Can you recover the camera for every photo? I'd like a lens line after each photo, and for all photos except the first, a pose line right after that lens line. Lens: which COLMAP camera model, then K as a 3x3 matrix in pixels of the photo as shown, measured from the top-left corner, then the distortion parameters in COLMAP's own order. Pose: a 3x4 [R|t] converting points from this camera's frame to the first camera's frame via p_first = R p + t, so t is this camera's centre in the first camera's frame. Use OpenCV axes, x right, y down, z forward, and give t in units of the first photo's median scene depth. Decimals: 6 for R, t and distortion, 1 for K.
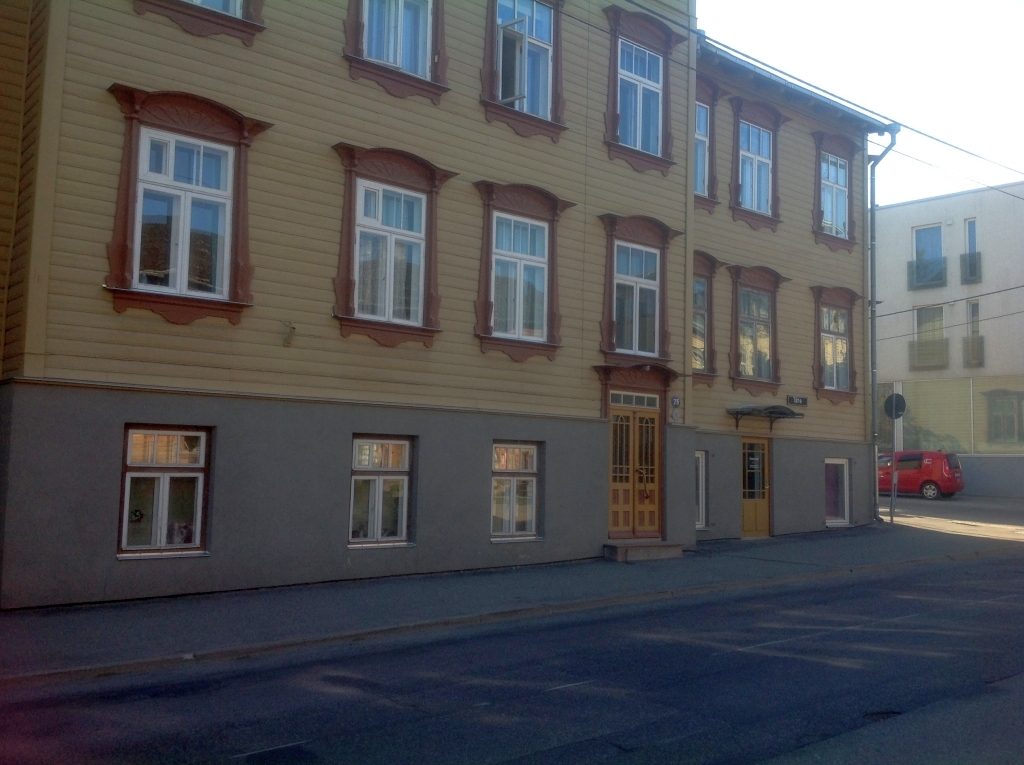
lens RADIAL K [[1042.1, 0, 512.6], [0, 1042.1, 380.3], [0, 0, 1]] dist [0.128031, 0.000000]
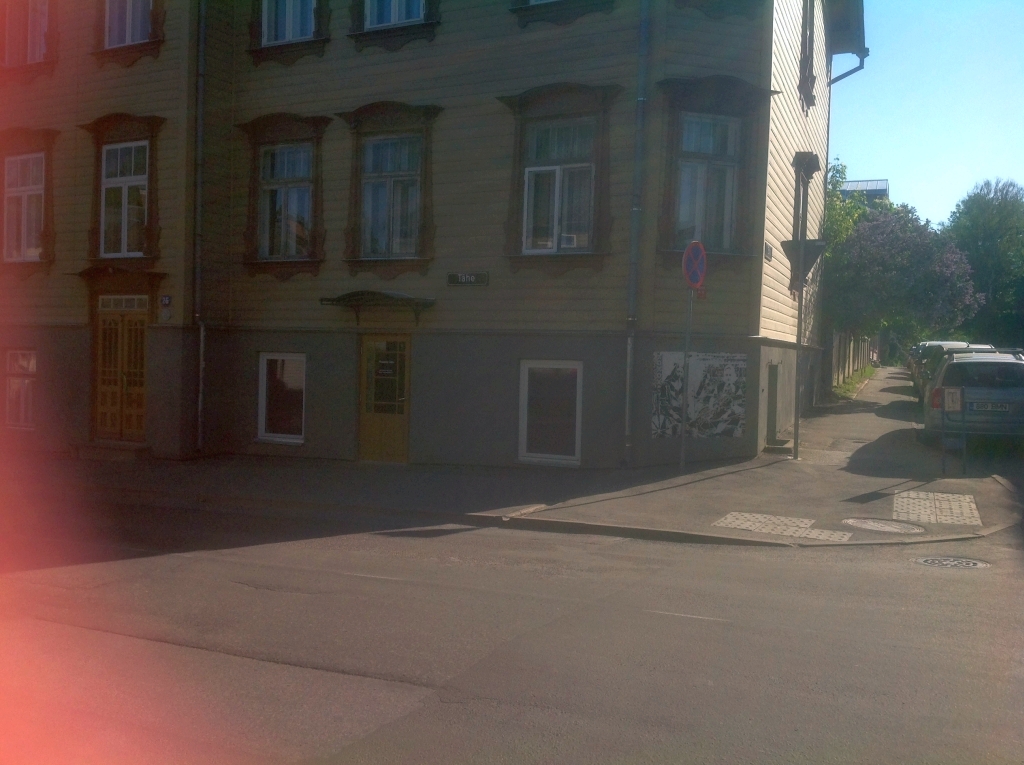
lens RADIAL K [[857.2, 0, 513.3], [0, 857.2, 383.3], [0, 0, 1]] dist [0.015158, 0.008242]
pose [[0.400555, 0.009751, -0.916221, 1.015255], [0.060735, 0.997462, 0.037168, 0.087216], [0.914258, -0.070534, 0.398946, 1.007896]]
